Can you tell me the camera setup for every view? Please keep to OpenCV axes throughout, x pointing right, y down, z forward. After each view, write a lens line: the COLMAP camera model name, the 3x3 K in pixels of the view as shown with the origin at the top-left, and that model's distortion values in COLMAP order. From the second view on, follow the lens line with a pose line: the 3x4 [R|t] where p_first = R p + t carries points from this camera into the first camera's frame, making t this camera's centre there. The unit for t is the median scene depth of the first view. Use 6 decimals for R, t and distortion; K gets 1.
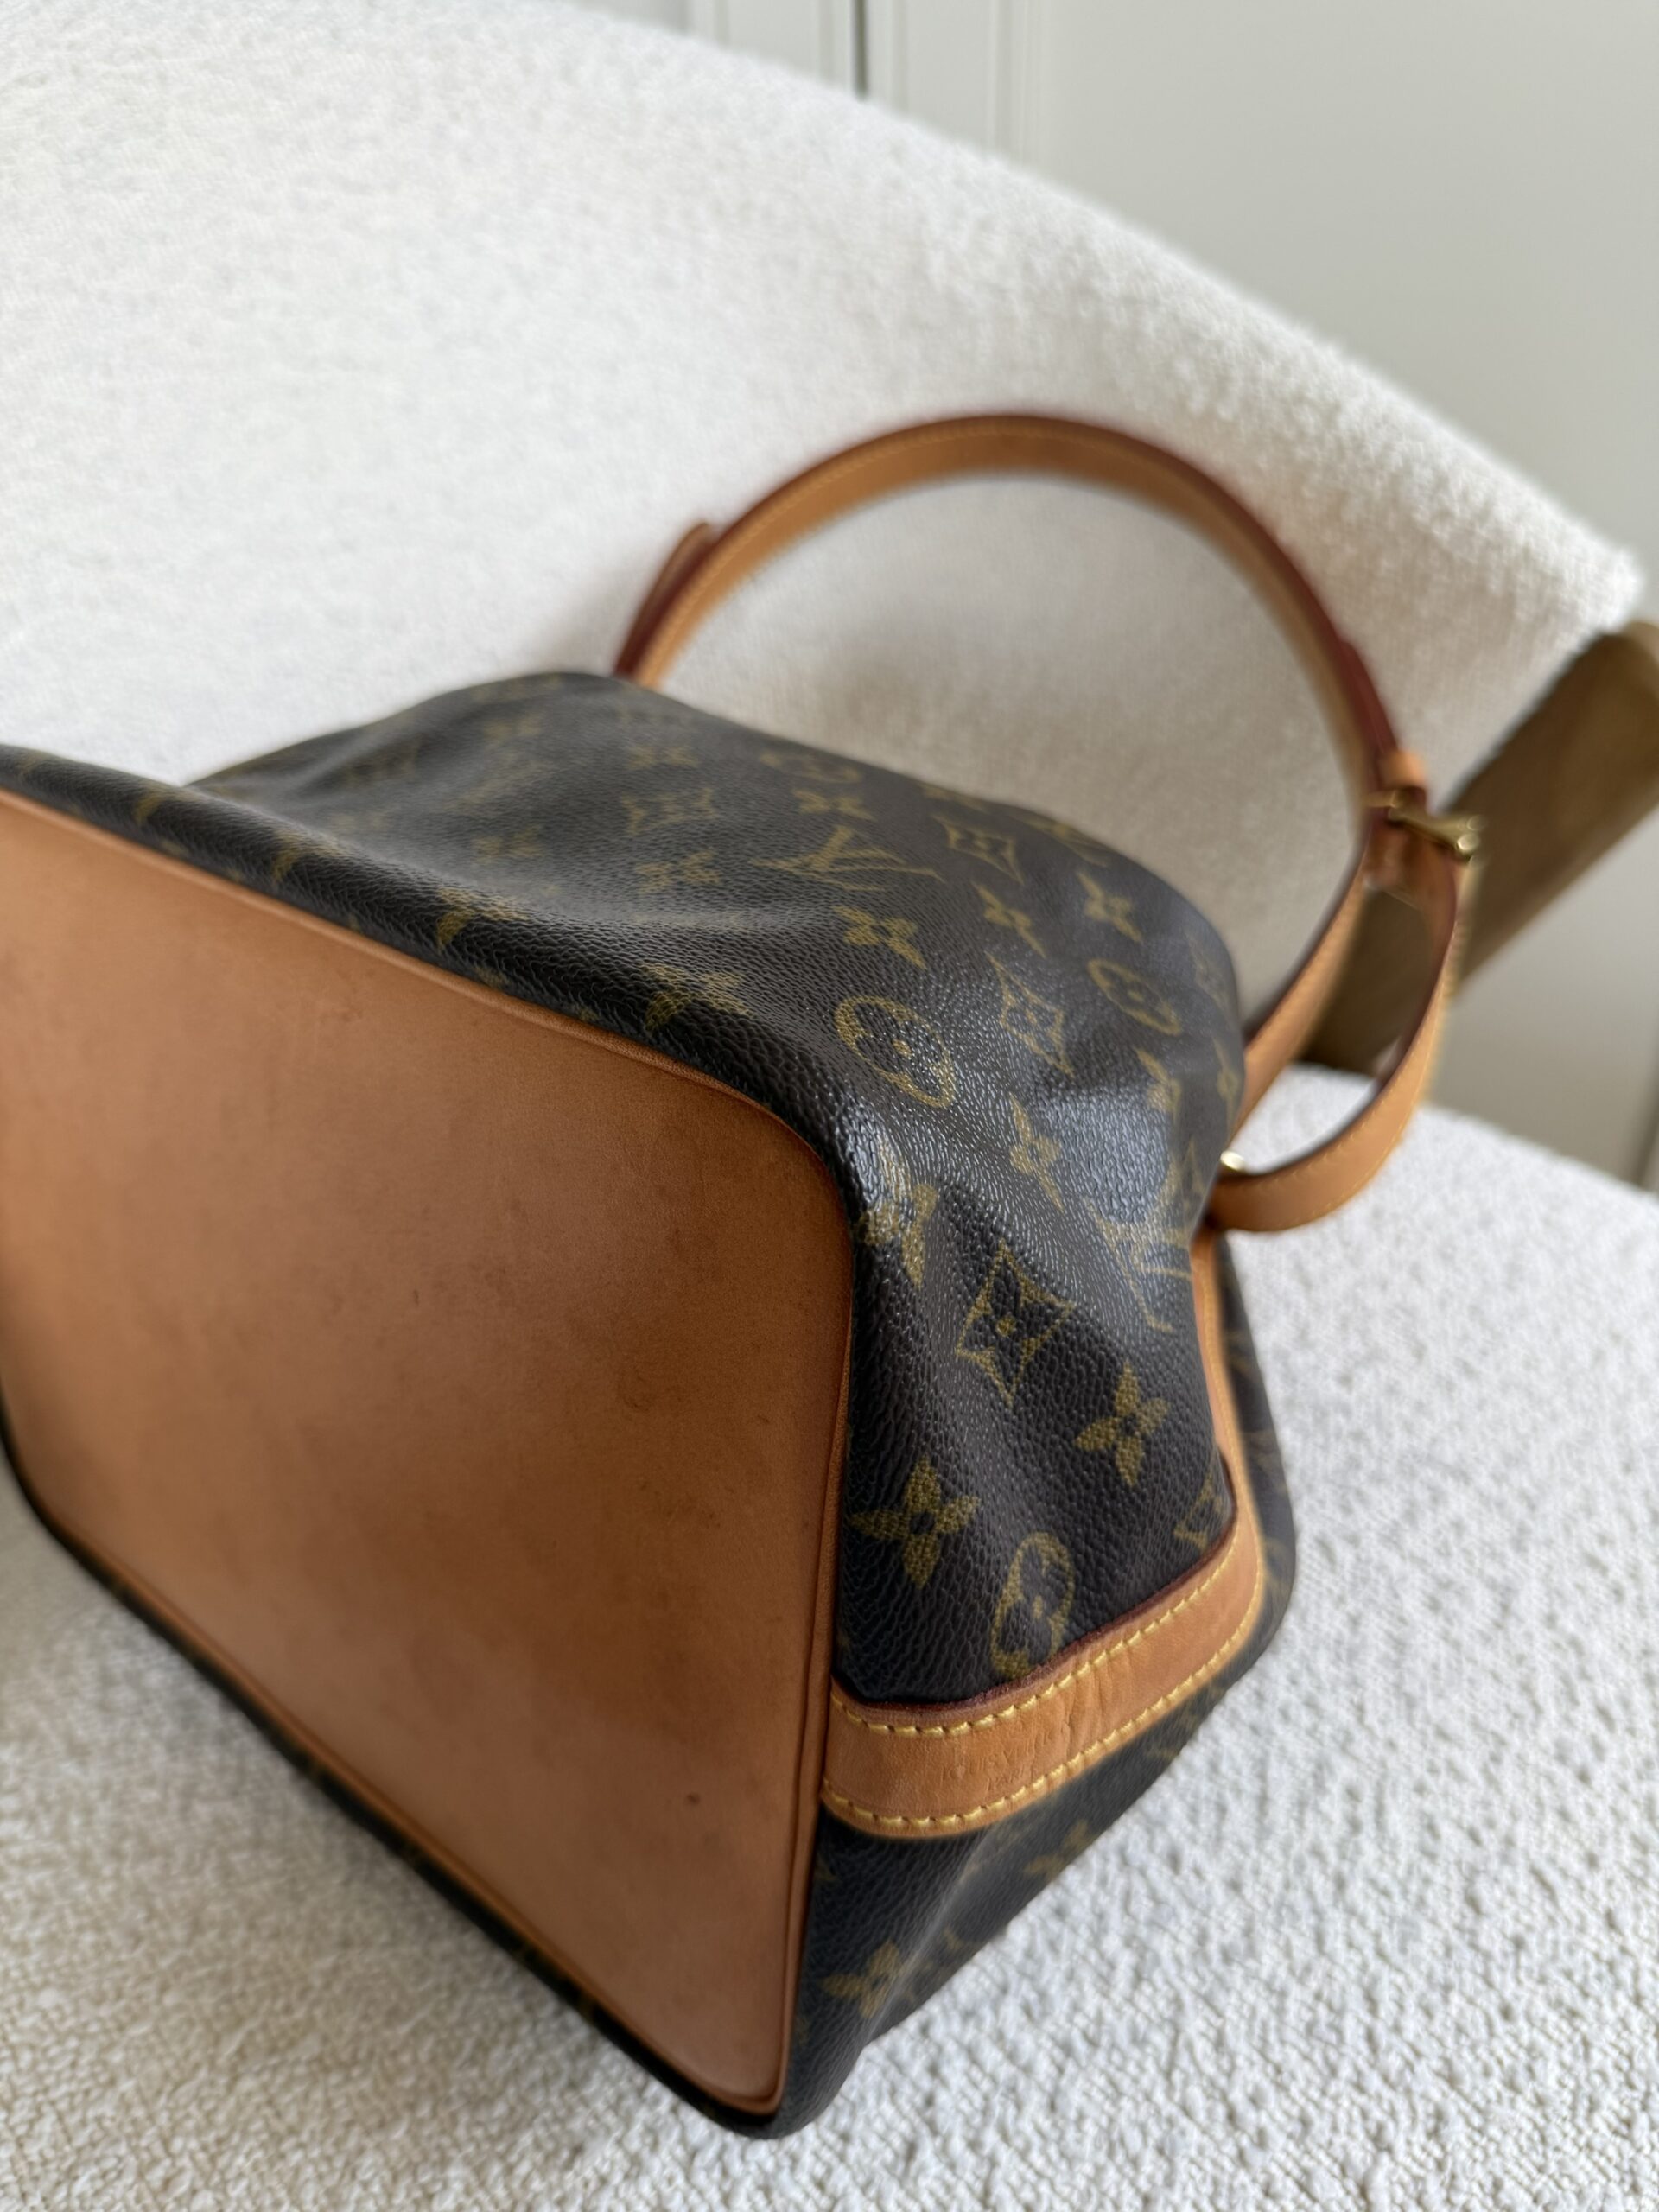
lens RADIAL K [[1637.3, 0, 828.9], [0, 1637.3, 1112.8], [0, 0, 1]] dist [-0.048522, 0.012628]
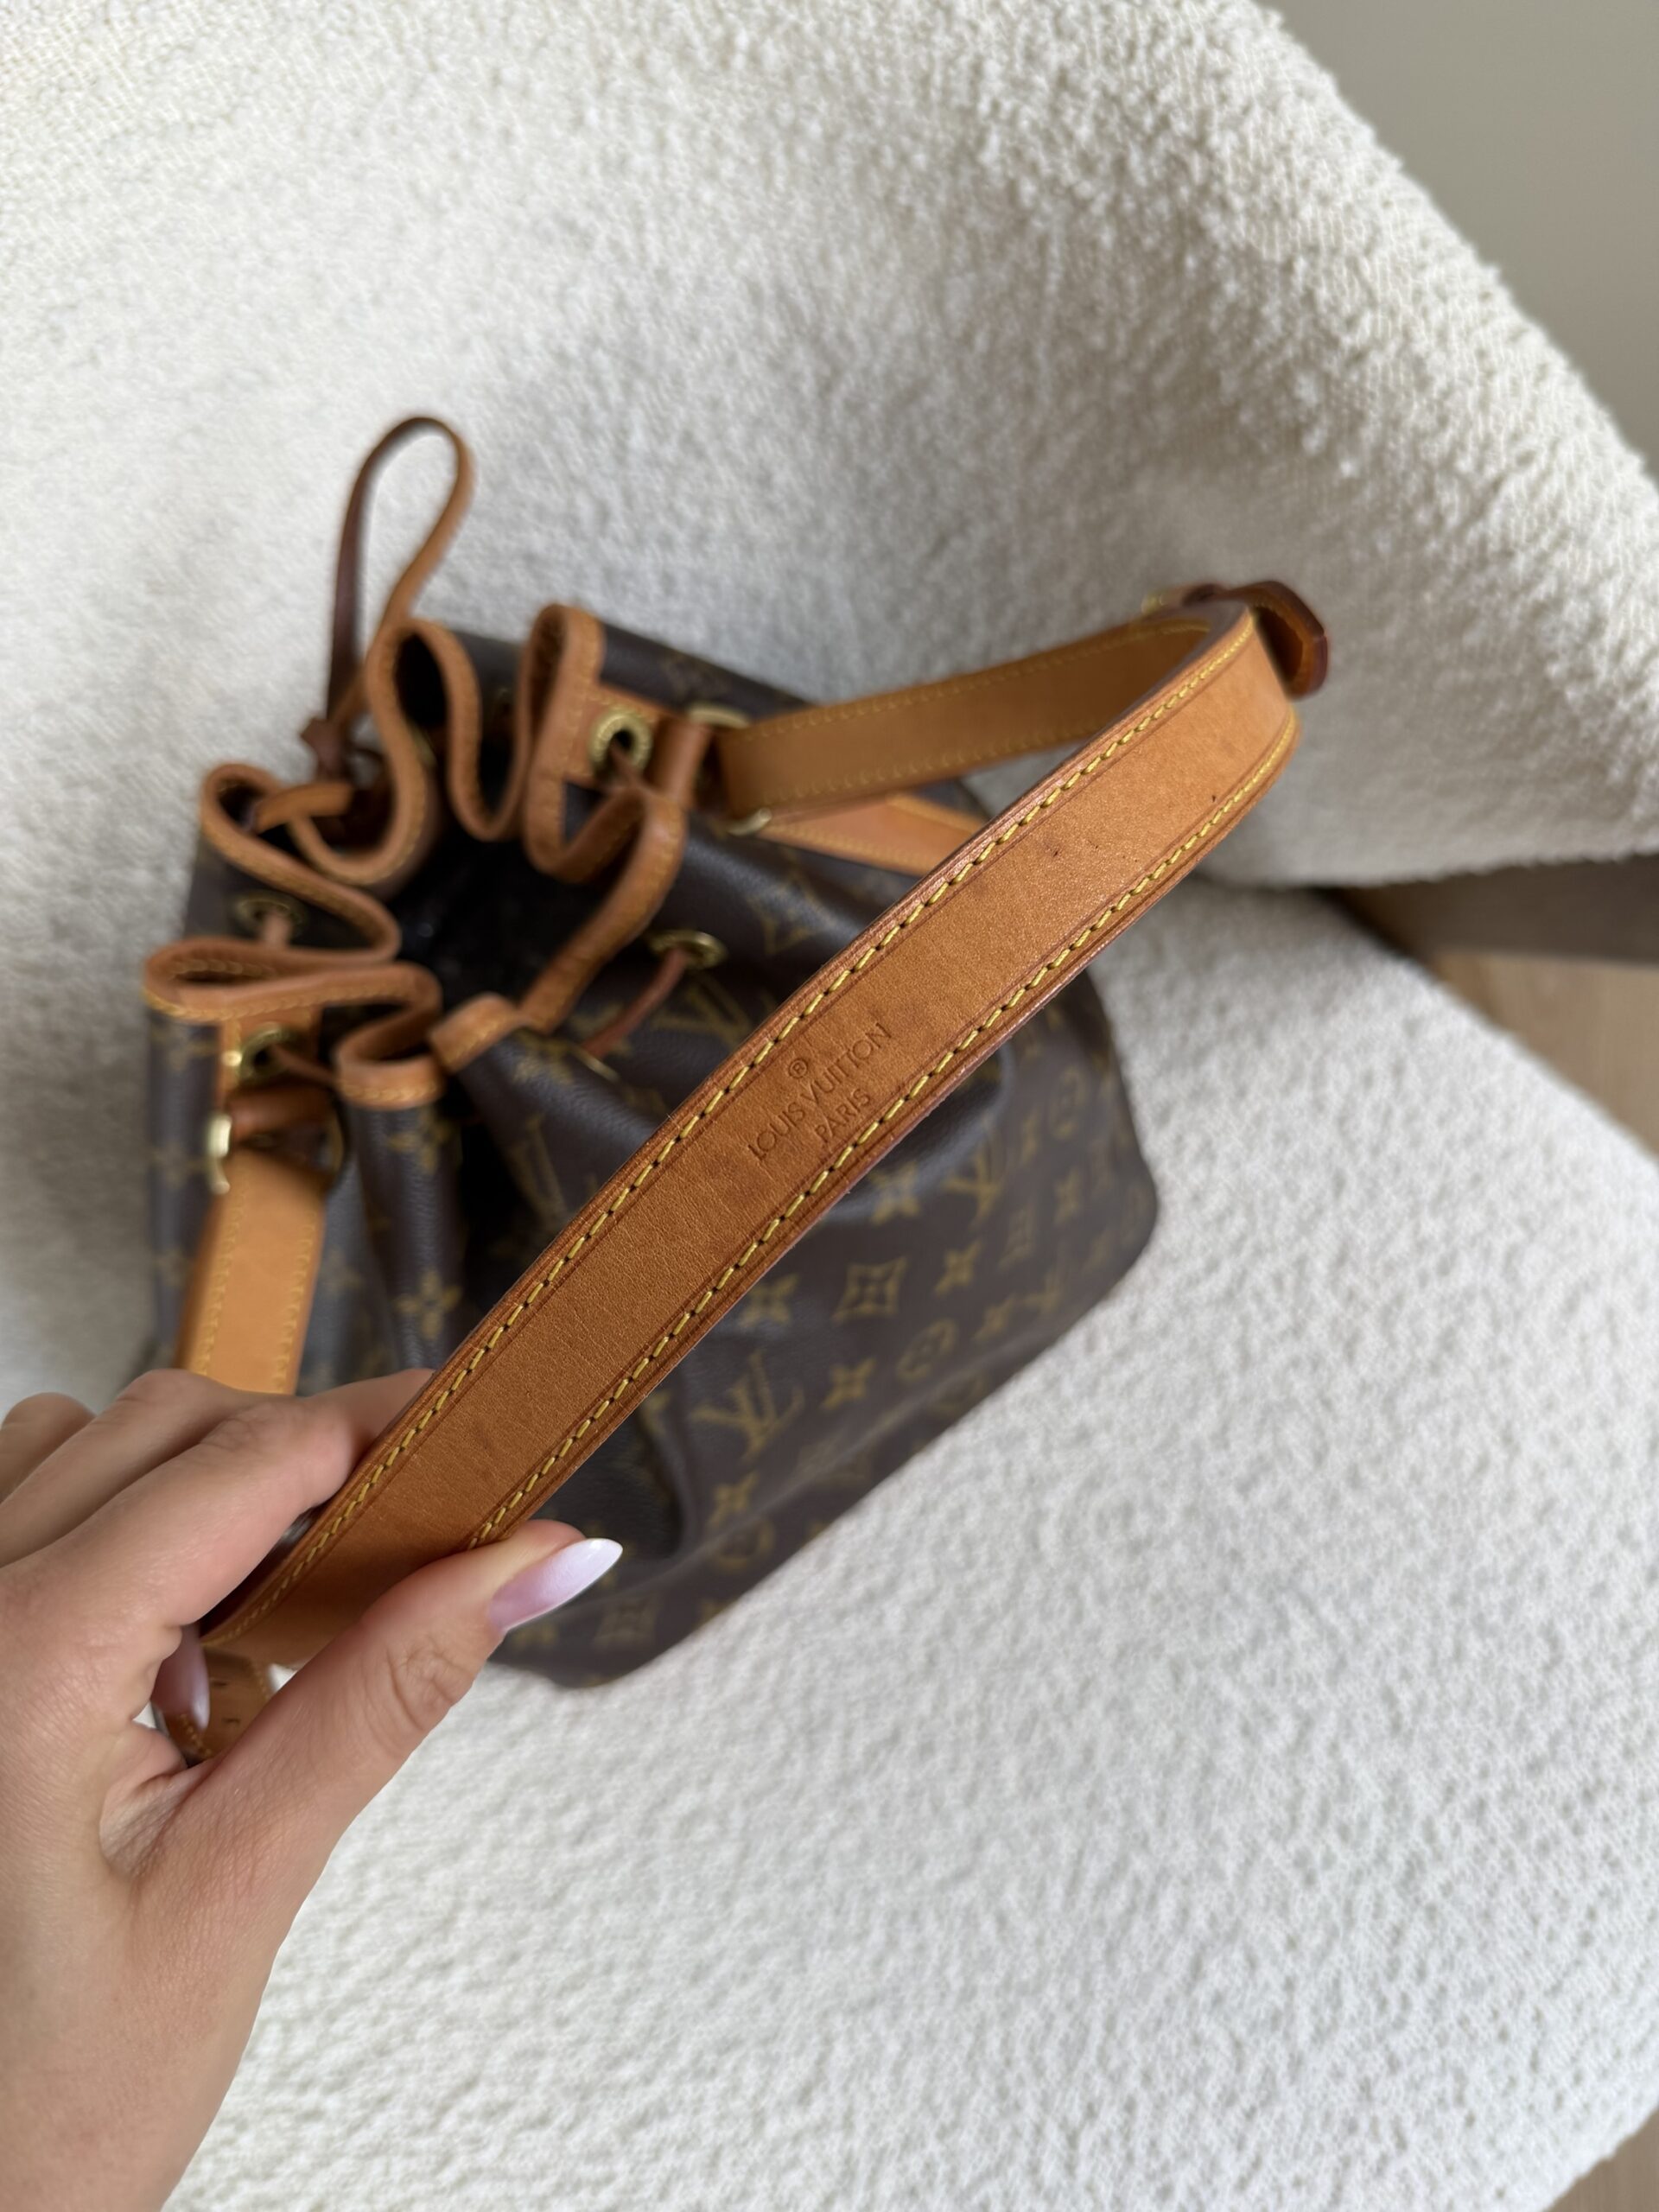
lens RADIAL K [[1637.3, 0, 818.5], [0, 1637.3, 1104.0], [0, 0, 1]] dist [-0.048522, 0.012628]
pose [[0.993177, 0.062580, -0.098402, 0.115316], [0.014417, 0.771451, 0.636125, -0.871351], [0.115721, -0.633204, 0.765286, 0.250131]]
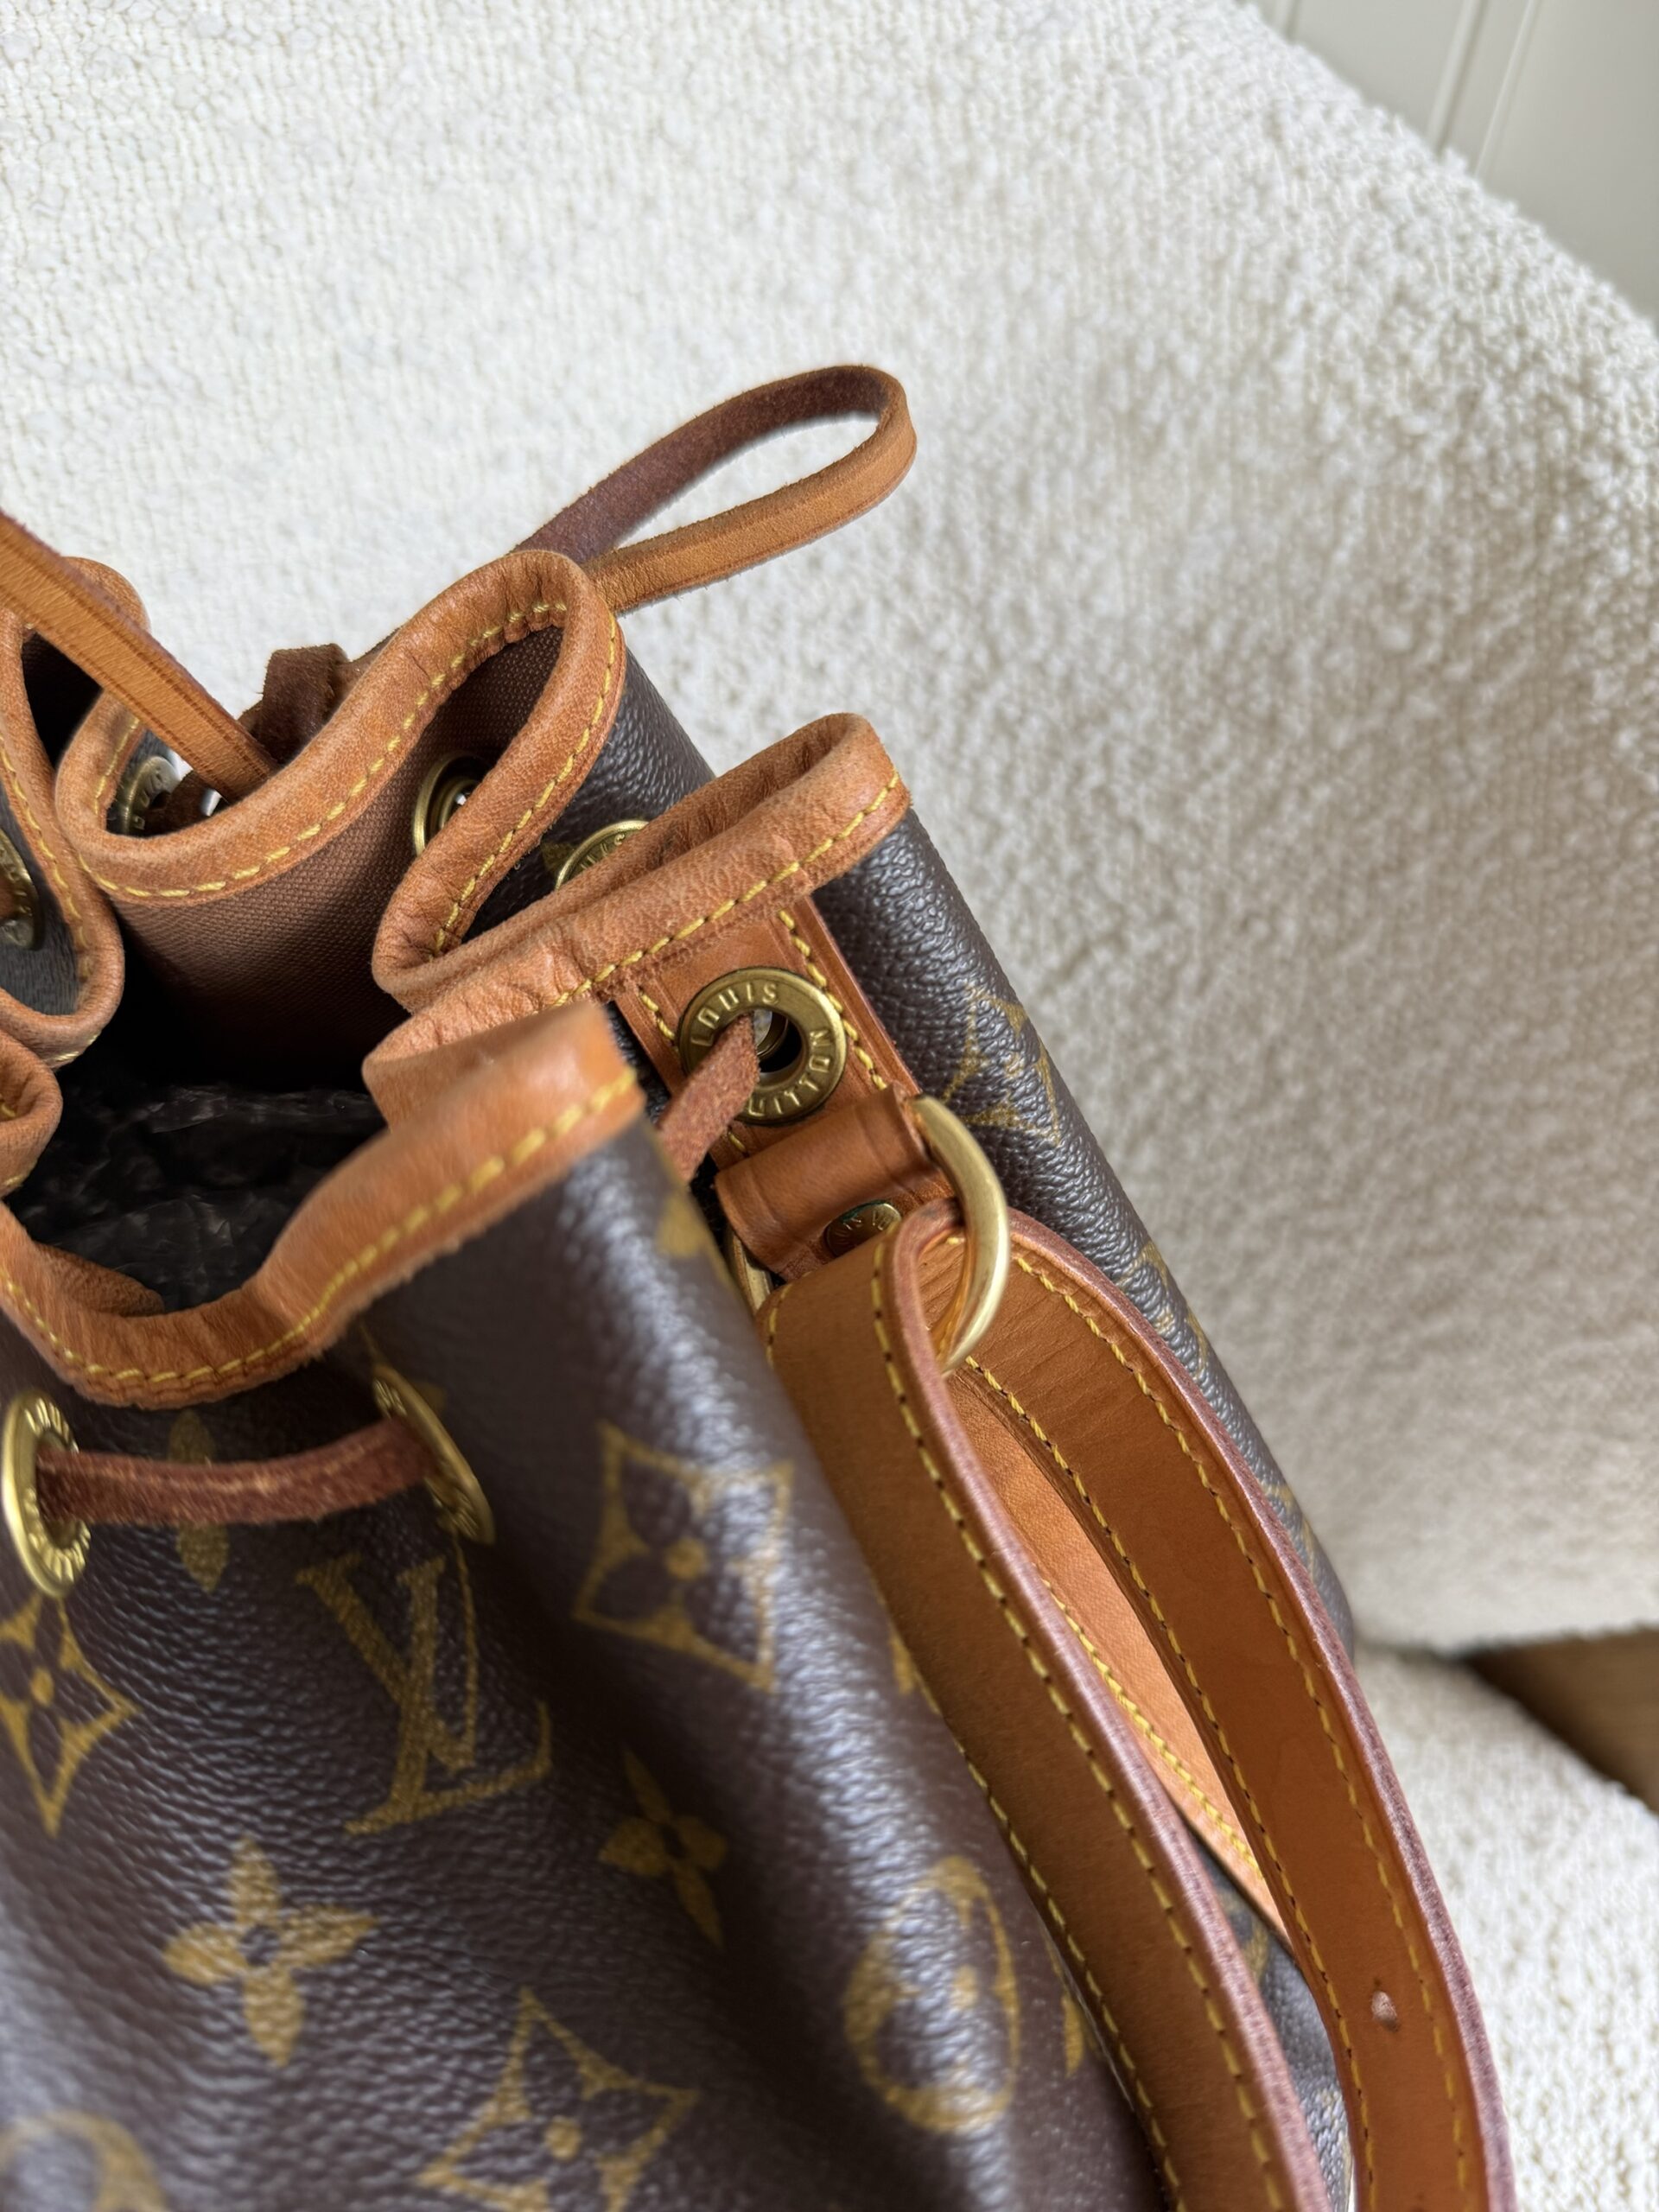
lens RADIAL K [[1637.3, 0, 812.4], [0, 1637.3, 1105.1], [0, 0, 1]] dist [-0.048522, 0.012628]
pose [[0.975034, 0.214035, -0.059146, -0.004216], [-0.205781, 0.971020, 0.121554, -0.430796], [0.083449, -0.106348, 0.990821, 0.595753]]
